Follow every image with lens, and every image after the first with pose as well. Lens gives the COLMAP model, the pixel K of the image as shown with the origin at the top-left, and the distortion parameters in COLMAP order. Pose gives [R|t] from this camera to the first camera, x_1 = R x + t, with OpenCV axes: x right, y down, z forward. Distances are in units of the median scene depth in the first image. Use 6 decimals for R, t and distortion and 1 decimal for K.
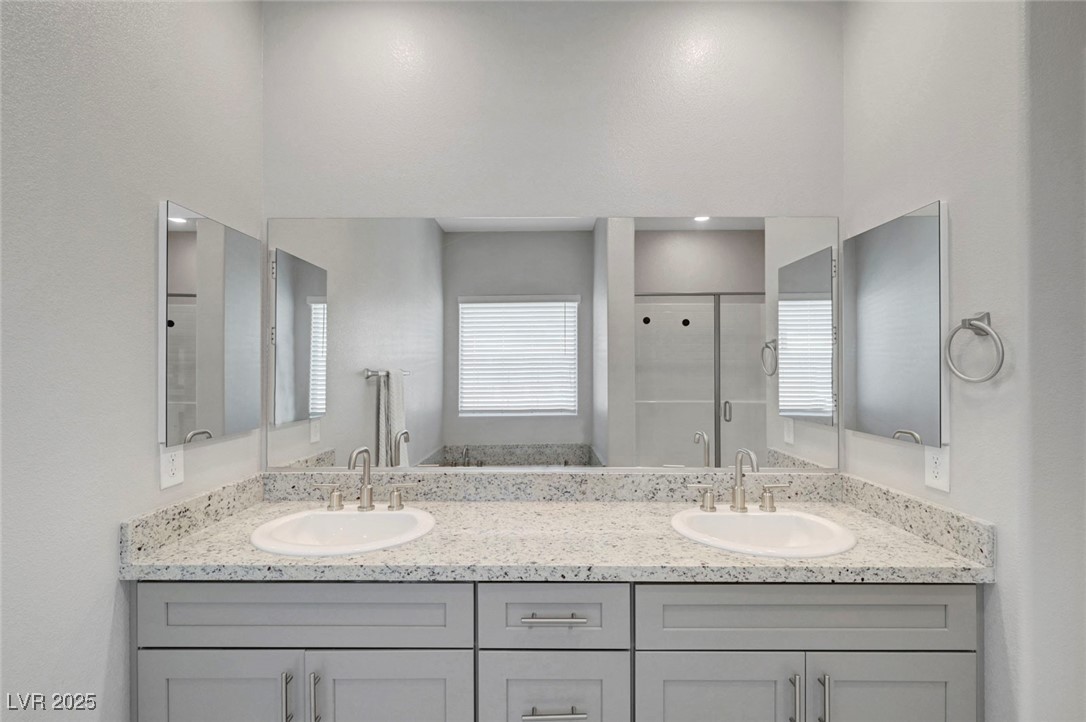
lens RADIAL K [[462.7, 0, 543.3], [0, 462.7, 367.6], [0, 0, 1]] dist [-0.002401, -0.000038]
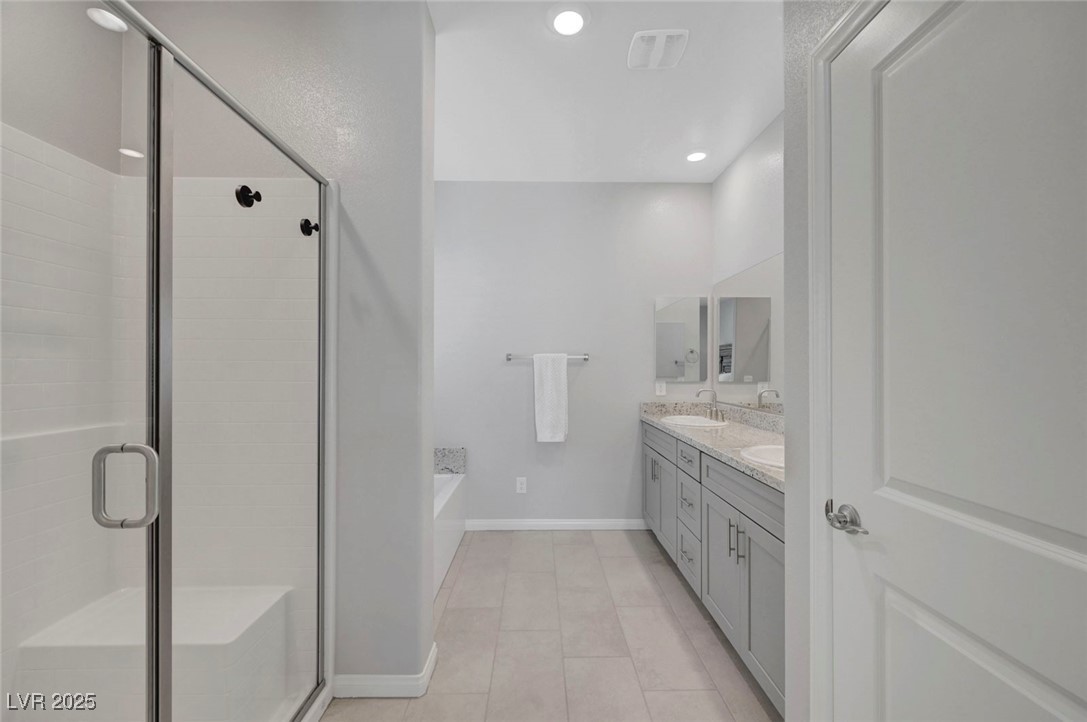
lens RADIAL K [[432.5, 0, 542.5], [0, 432.5, 364.5], [0, 0, 1]] dist [0.007275, 0.000312]
pose [[0.022378, -0.003009, -0.999745, 1.729296], [0.004561, 0.999985, -0.002908, 0.067732], [0.999739, -0.004494, 0.022392, 0.209574]]
